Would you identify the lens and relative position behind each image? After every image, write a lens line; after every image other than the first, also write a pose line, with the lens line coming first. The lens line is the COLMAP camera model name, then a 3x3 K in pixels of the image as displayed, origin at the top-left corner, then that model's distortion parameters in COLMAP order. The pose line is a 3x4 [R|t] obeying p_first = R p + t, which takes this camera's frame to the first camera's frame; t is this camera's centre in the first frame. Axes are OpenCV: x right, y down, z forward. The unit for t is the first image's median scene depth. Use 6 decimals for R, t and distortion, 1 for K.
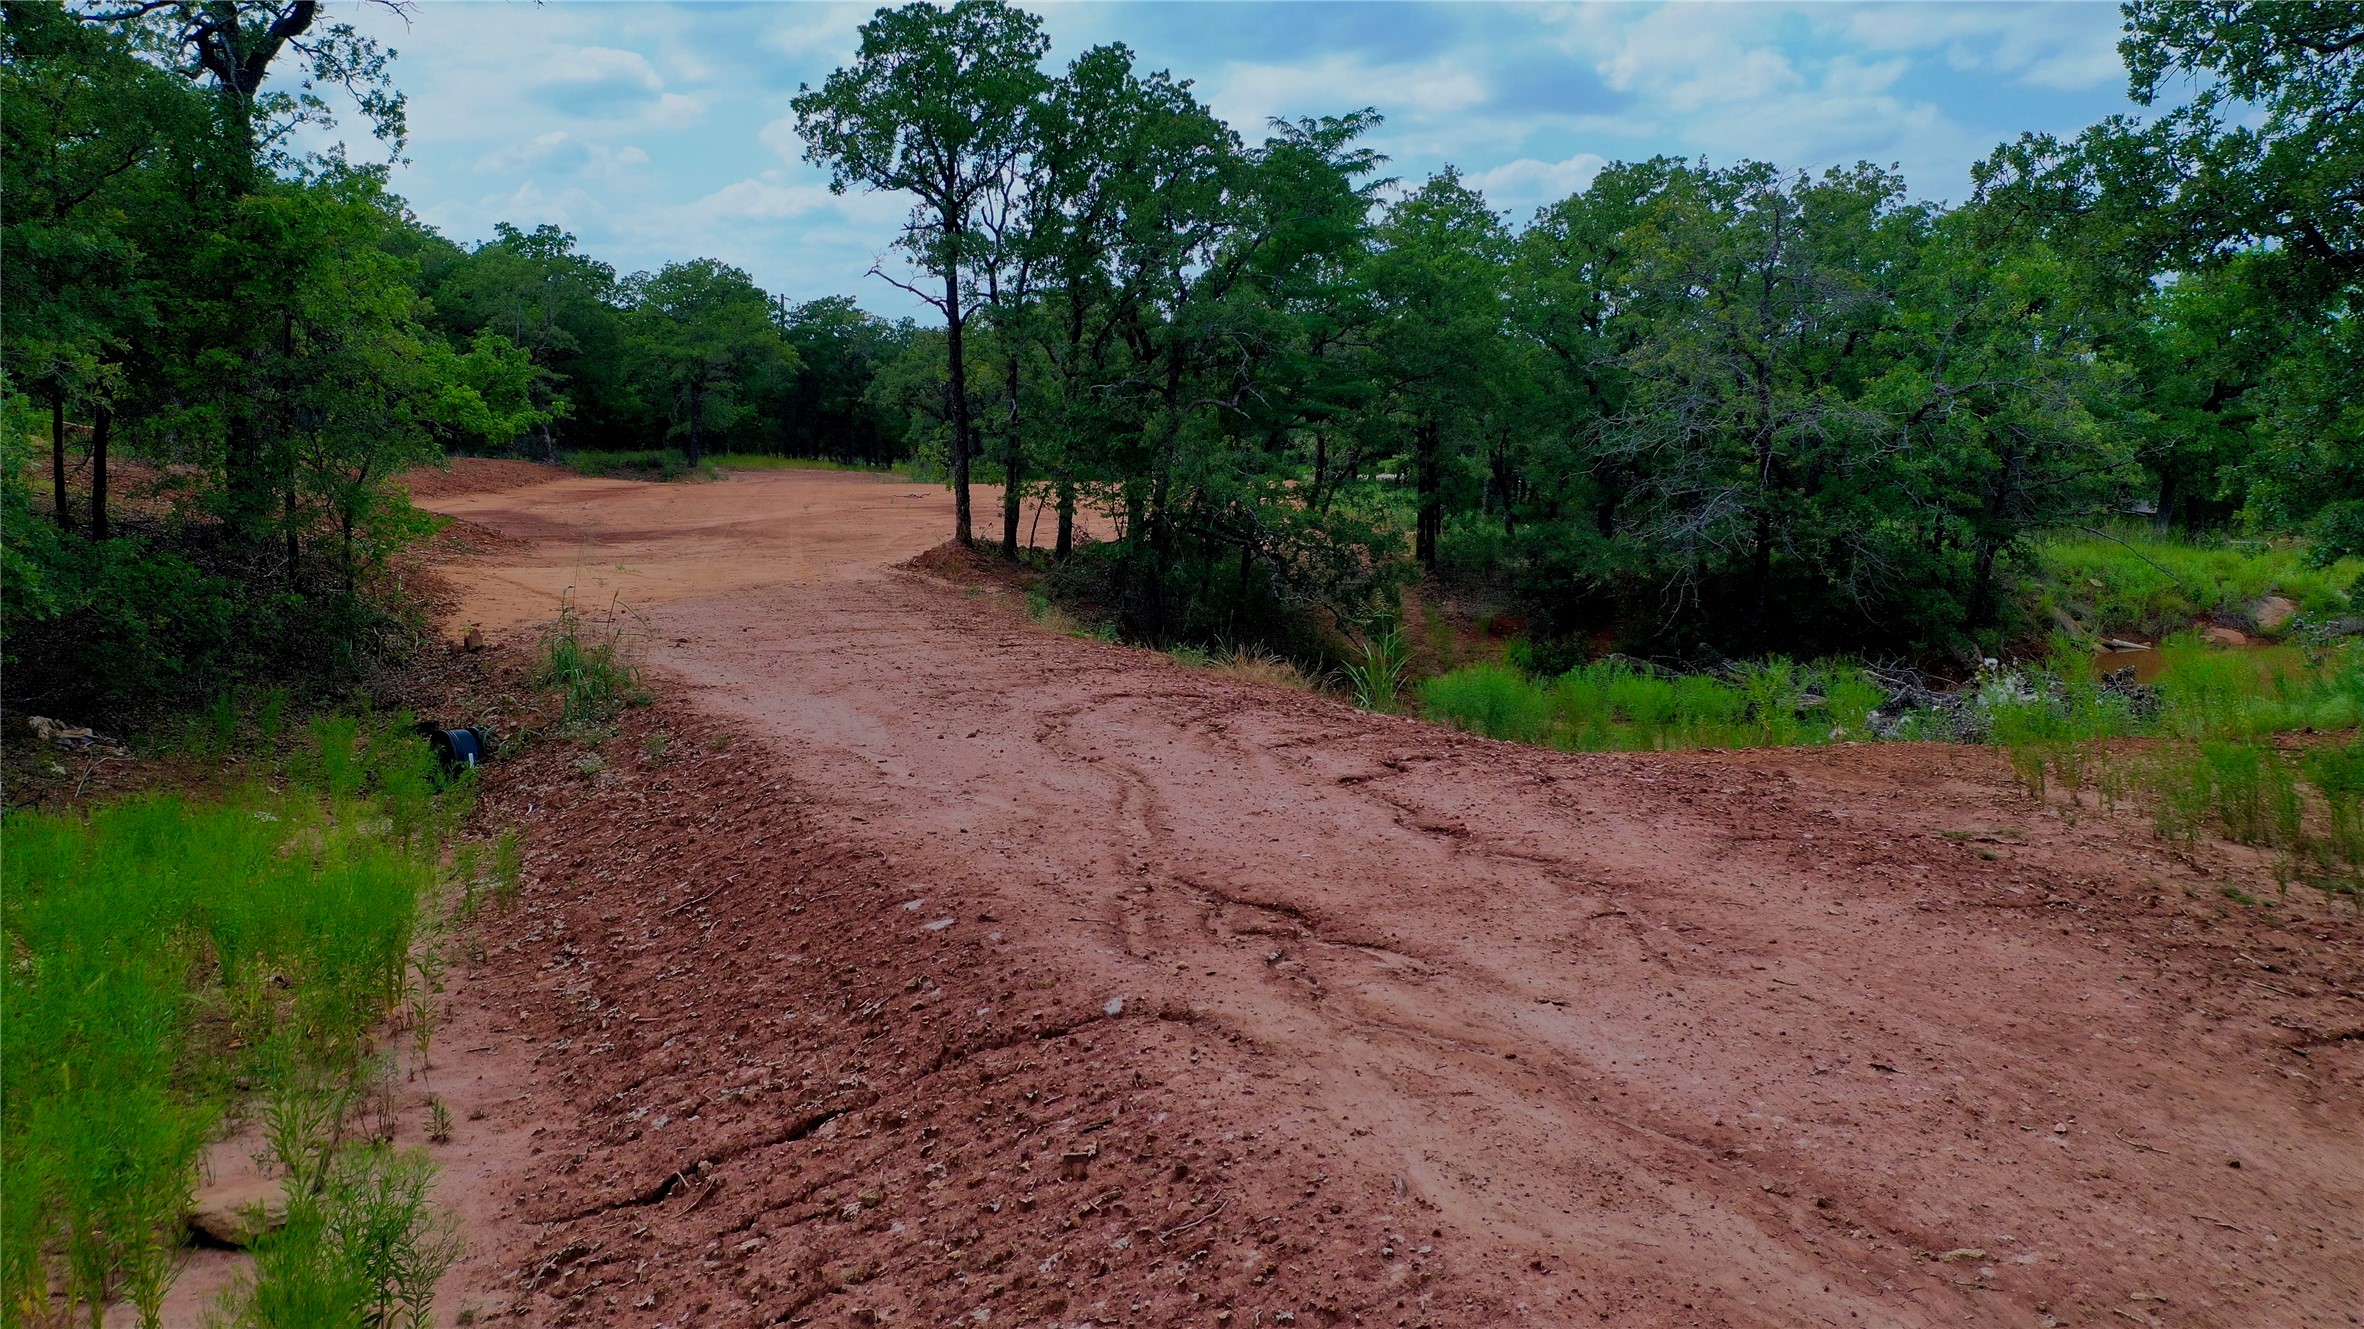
lens RADIAL K [[1947.9, 0, 1181.0], [0, 1947.9, 667.8], [0, 0, 1]] dist [0.008211, 0.009856]
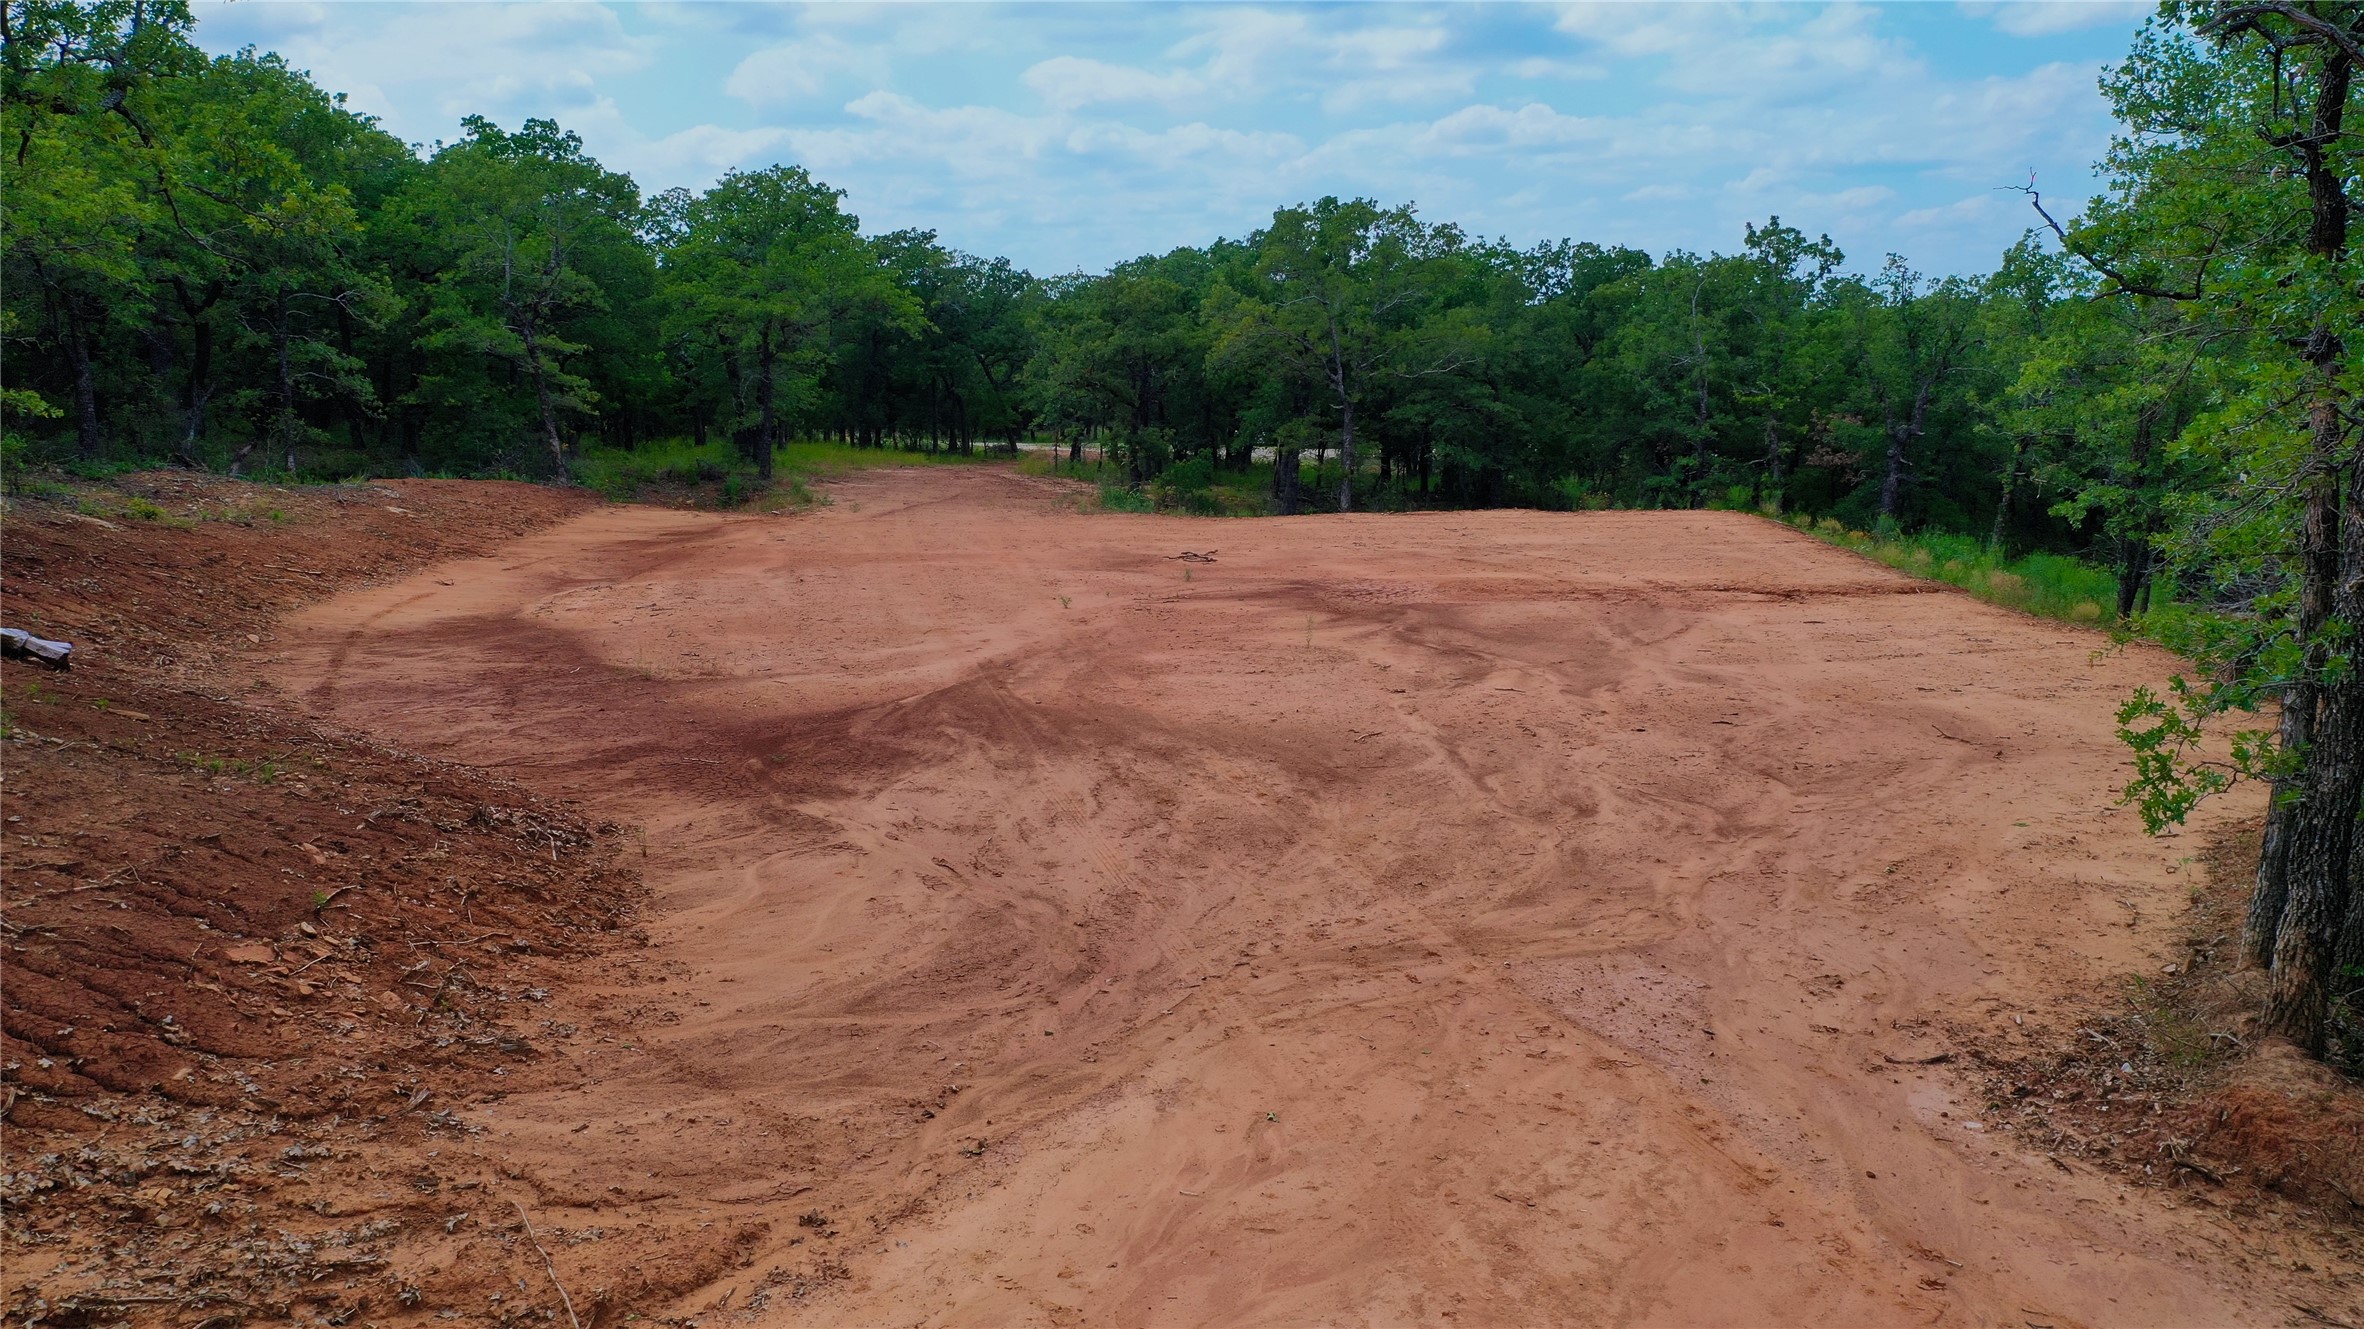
lens RADIAL K [[1947.9, 0, 1183.2], [0, 1947.9, 660.0], [0, 0, 1]] dist [0.008211, 0.009856]
pose [[0.999737, -0.002331, 0.022815, -0.118121], [0.001795, 0.999722, 0.023503, -0.054423], [-0.022863, -0.023456, 0.999463, 0.313784]]
